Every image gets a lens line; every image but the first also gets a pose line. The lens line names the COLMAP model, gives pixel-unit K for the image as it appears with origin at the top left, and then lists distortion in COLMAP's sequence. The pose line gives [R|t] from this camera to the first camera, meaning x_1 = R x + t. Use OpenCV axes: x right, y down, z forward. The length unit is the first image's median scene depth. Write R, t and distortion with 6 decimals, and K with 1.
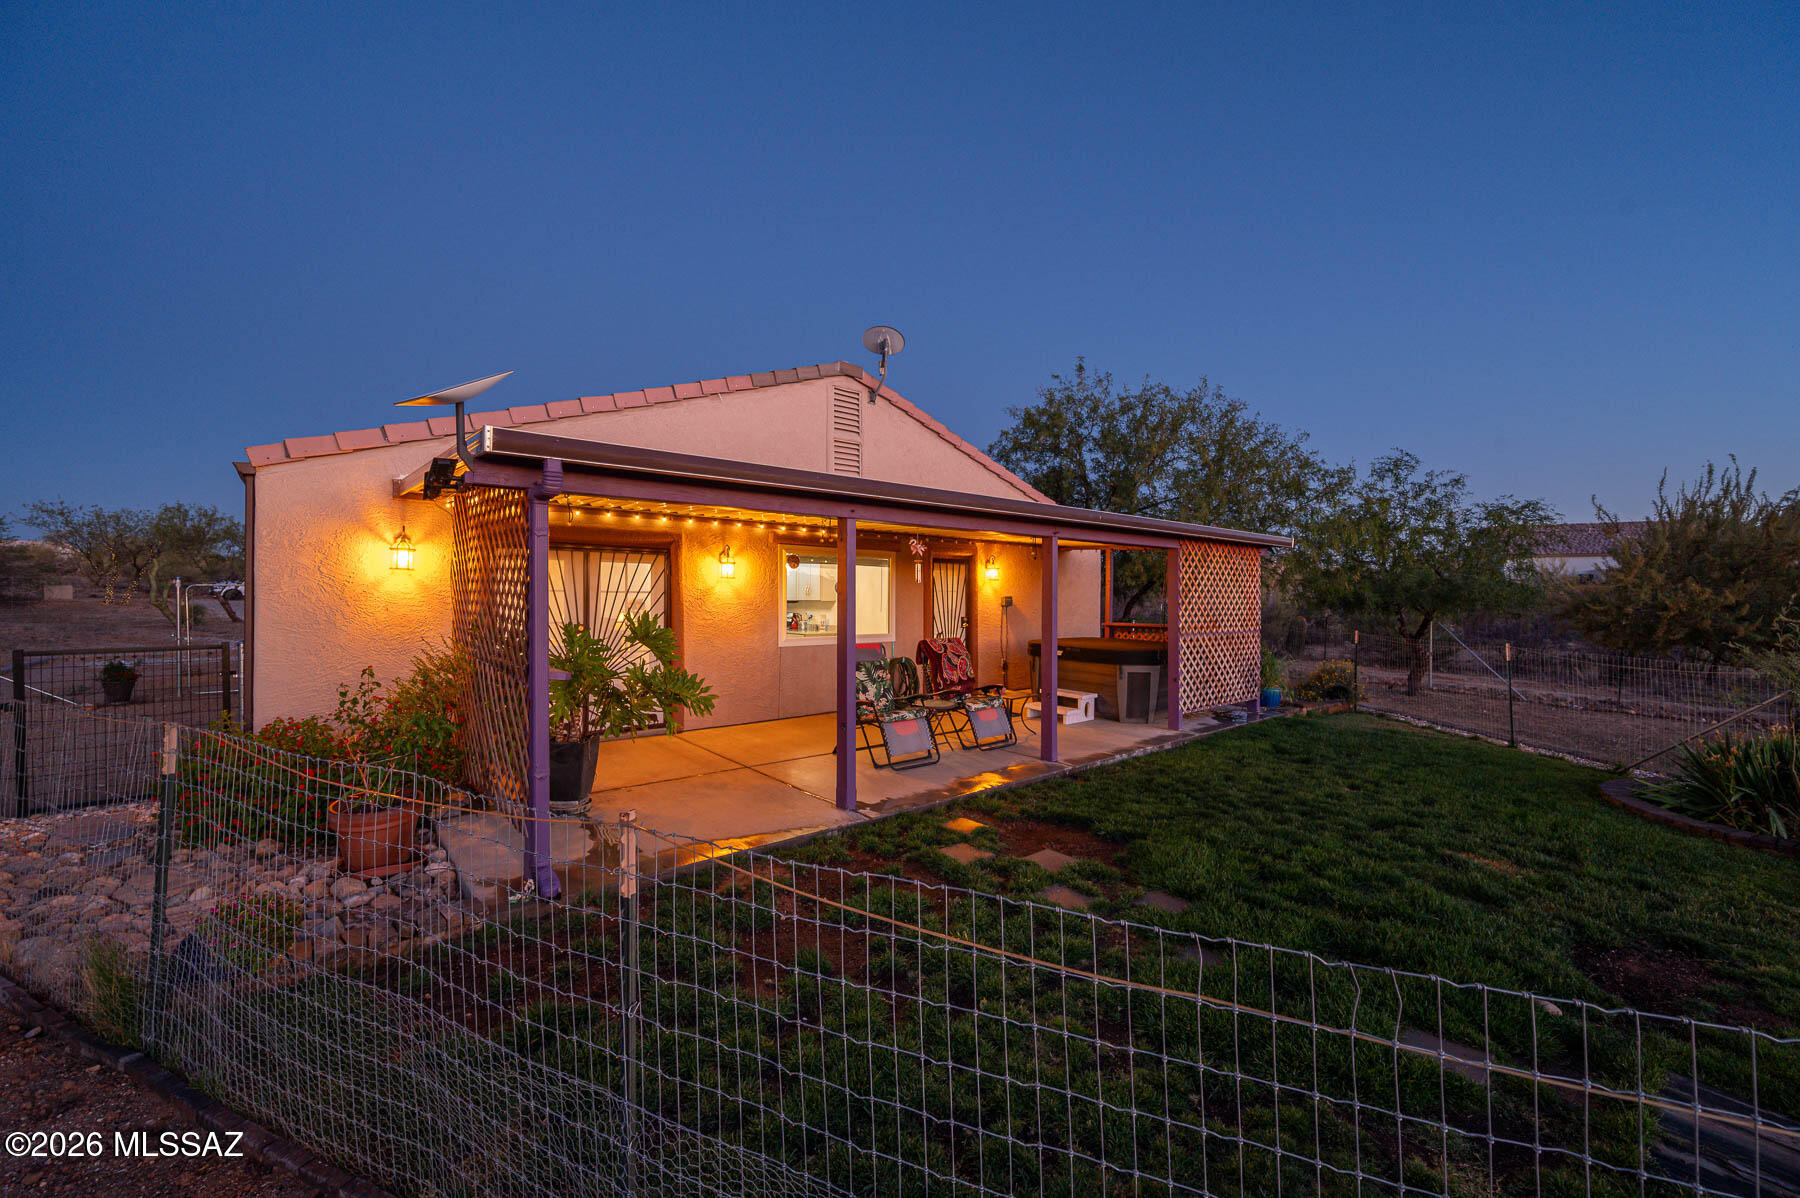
lens RADIAL K [[706.8, 0, 899.1], [0, 706.8, 600.4], [0, 0, 1]] dist [-0.005170, 0.001583]
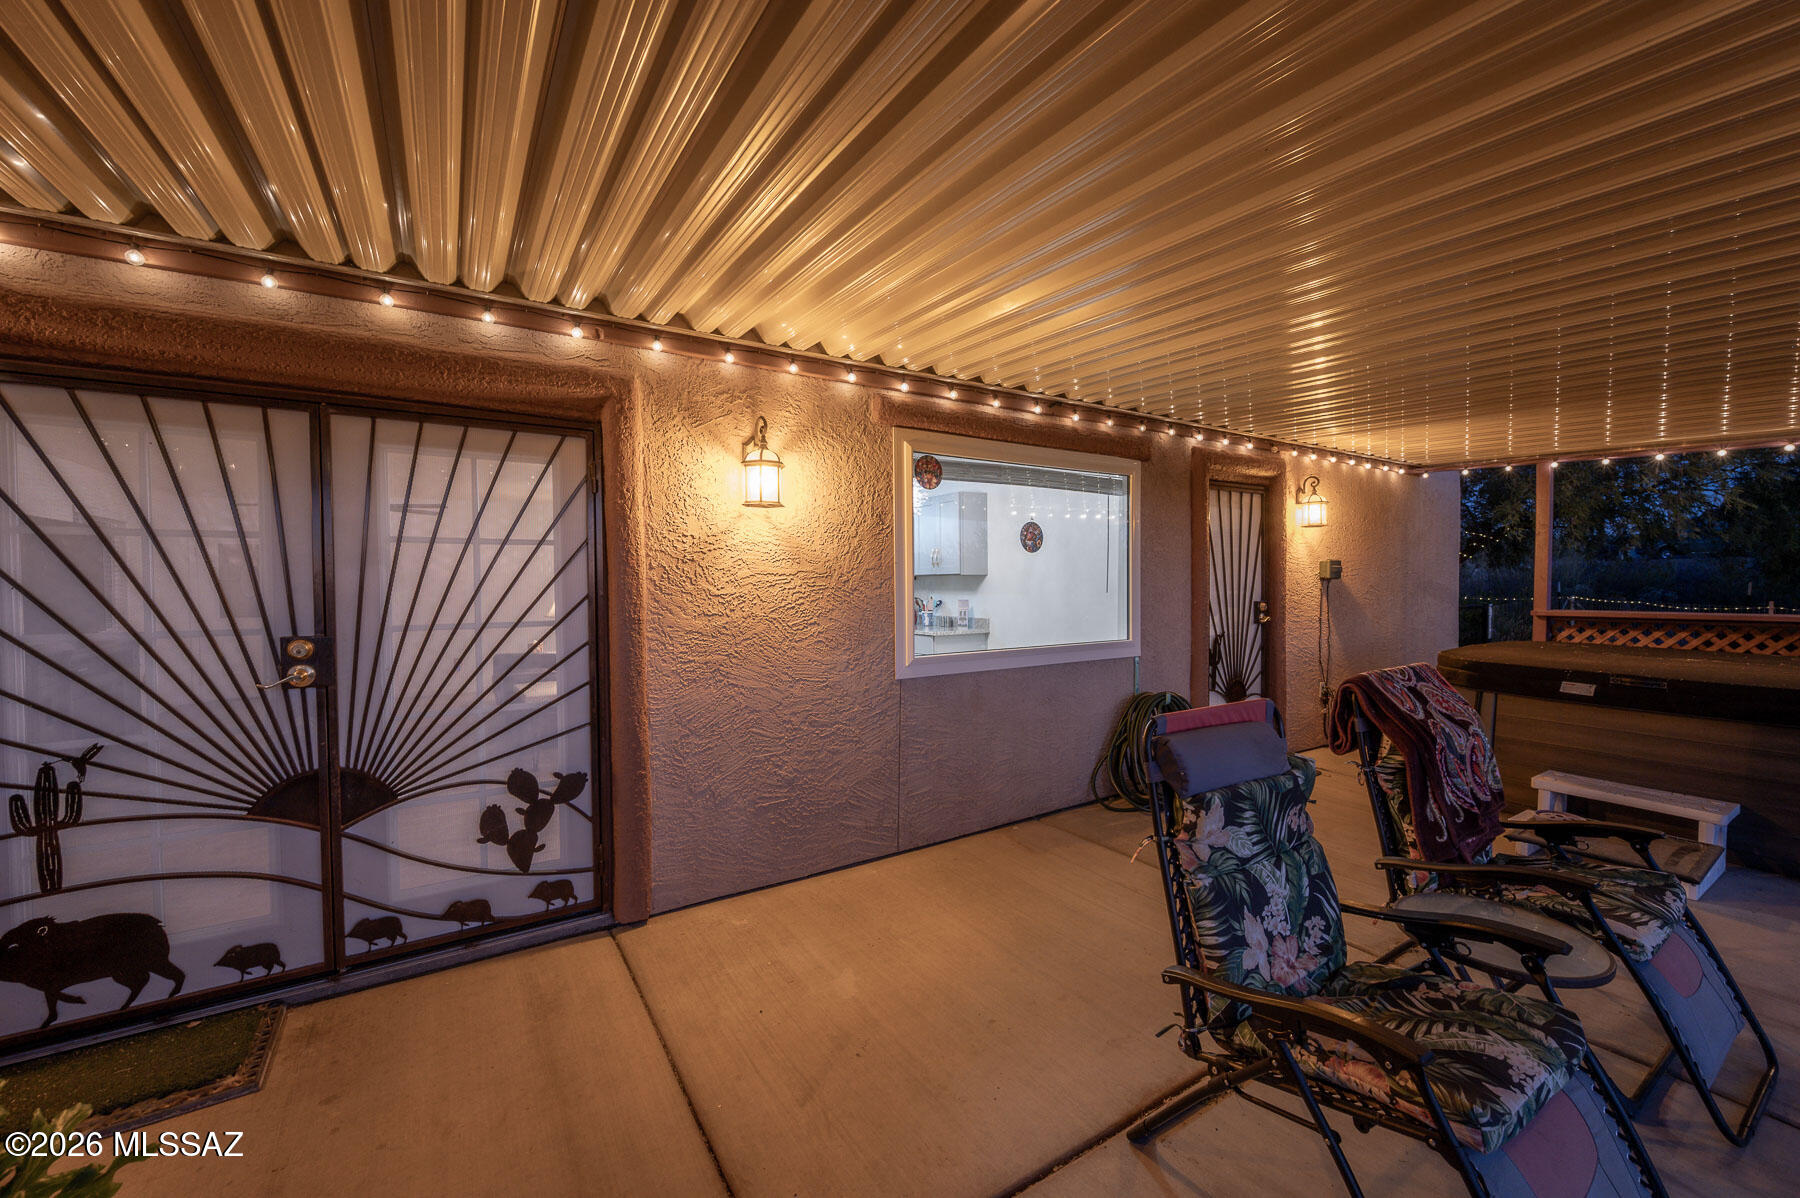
lens RADIAL K [[706.8, 0, 898.9], [0, 706.8, 599.2], [0, 0, 1]] dist [-0.005170, 0.001583]
pose [[0.990478, -0.010001, -0.137310, -0.099745], [0.012576, 0.999761, 0.017901, 0.010643], [0.137098, -0.019457, 0.990366, 0.528481]]
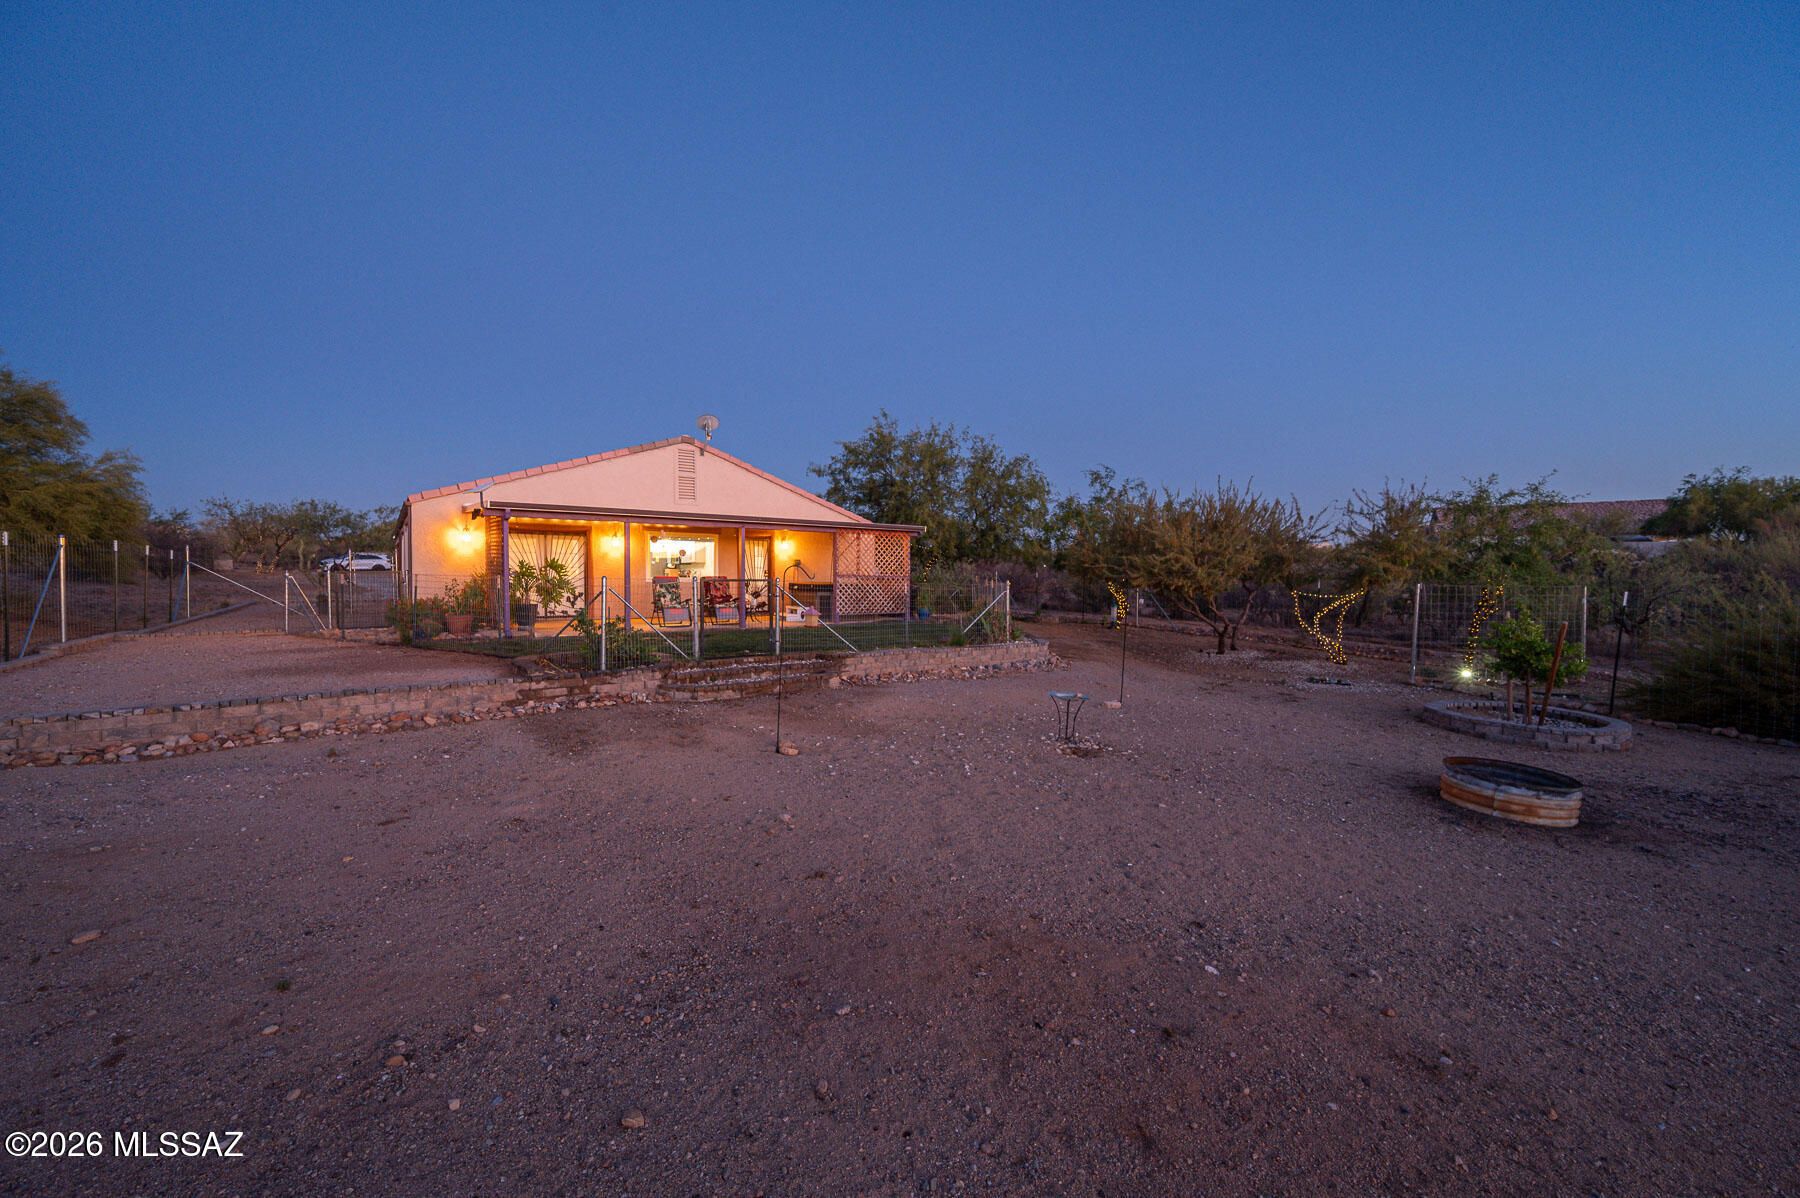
lens RADIAL K [[706.8, 0, 899.5], [0, 706.8, 605.9], [0, 0, 1]] dist [-0.005170, 0.001583]
pose [[0.997824, 0.005363, -0.065720, 0.608504], [-0.003128, 0.999415, 0.034056, 0.056796], [0.065864, -0.033777, 0.997257, -0.859083]]
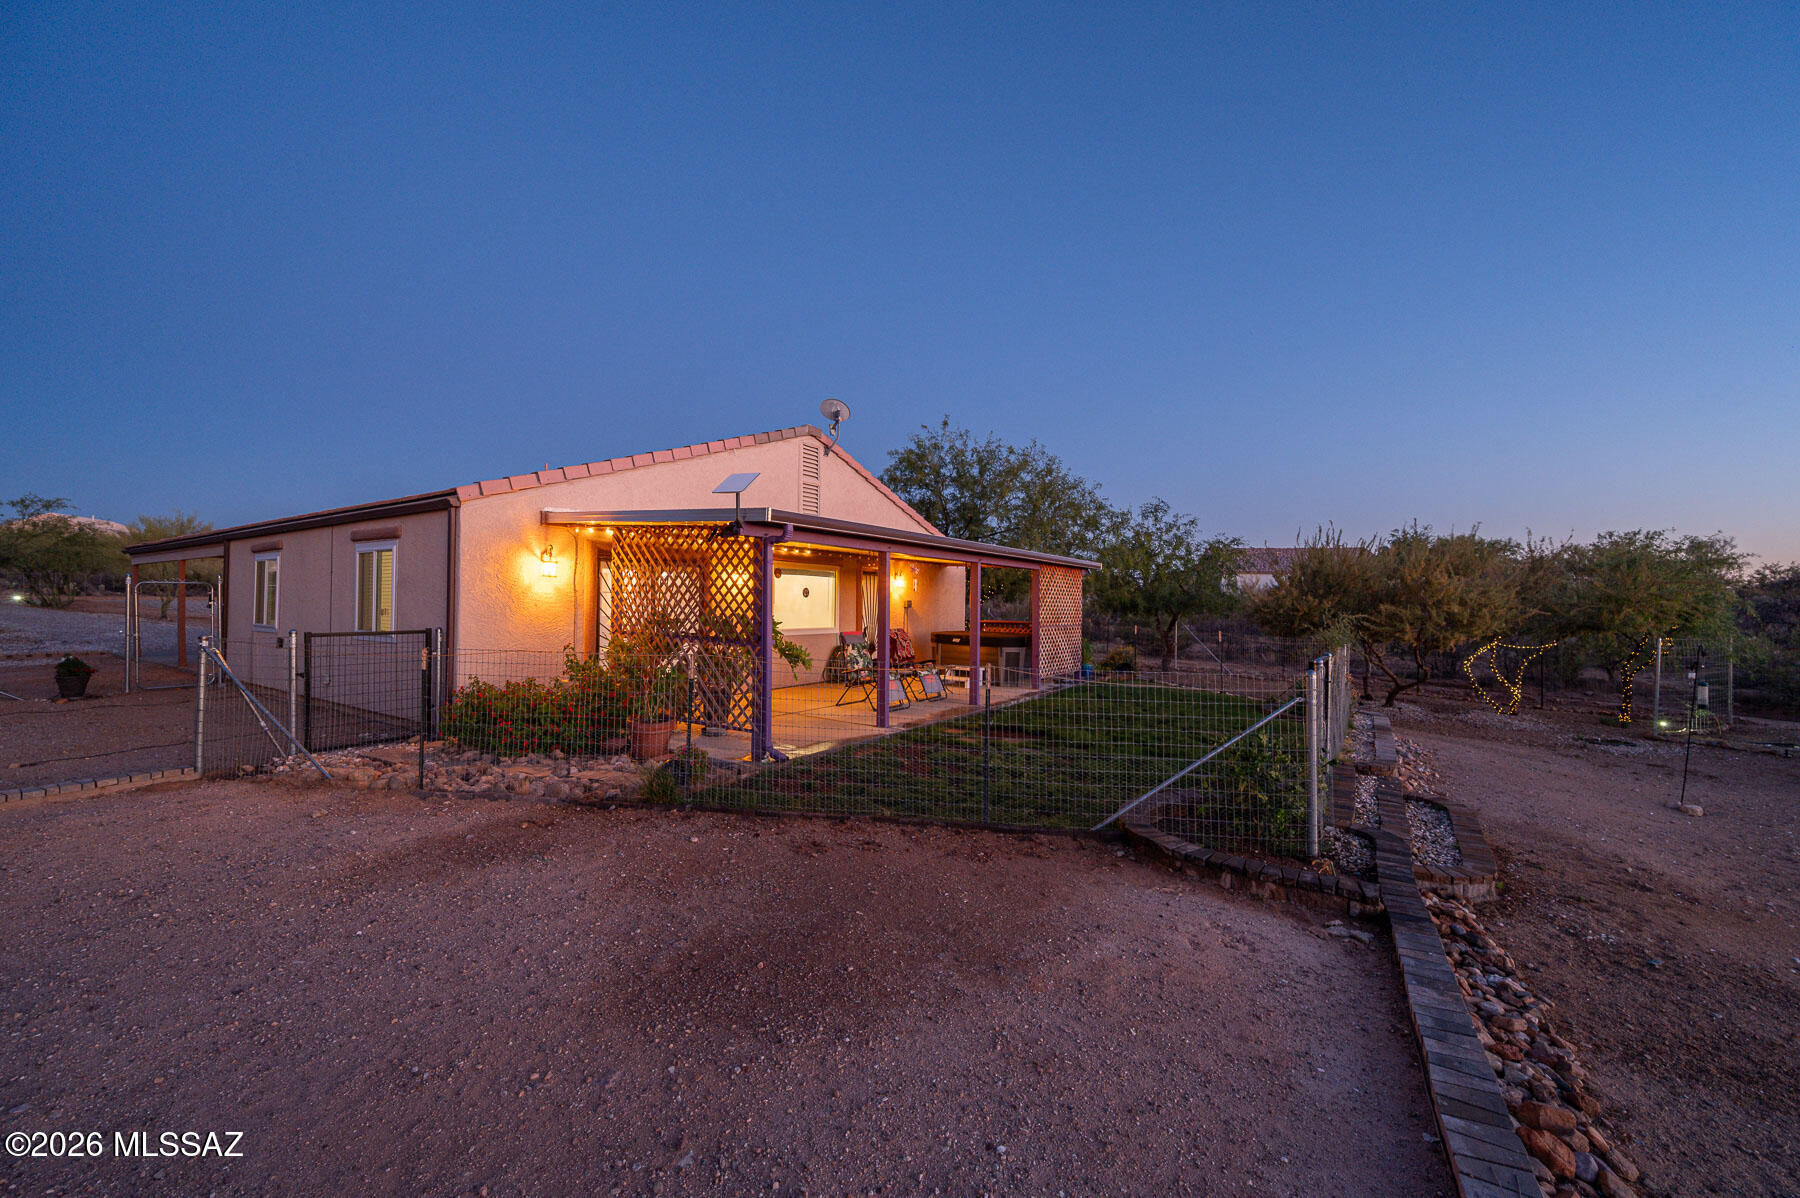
lens RADIAL K [[706.8, 0, 903.6], [0, 706.8, 597.5], [0, 0, 1]] dist [-0.005170, 0.001583]
pose [[0.959580, 0.009834, 0.281265, -0.268638], [-0.006755, 0.999906, -0.011916, 0.005692], [-0.281355, 0.009534, 0.959556, -0.325265]]
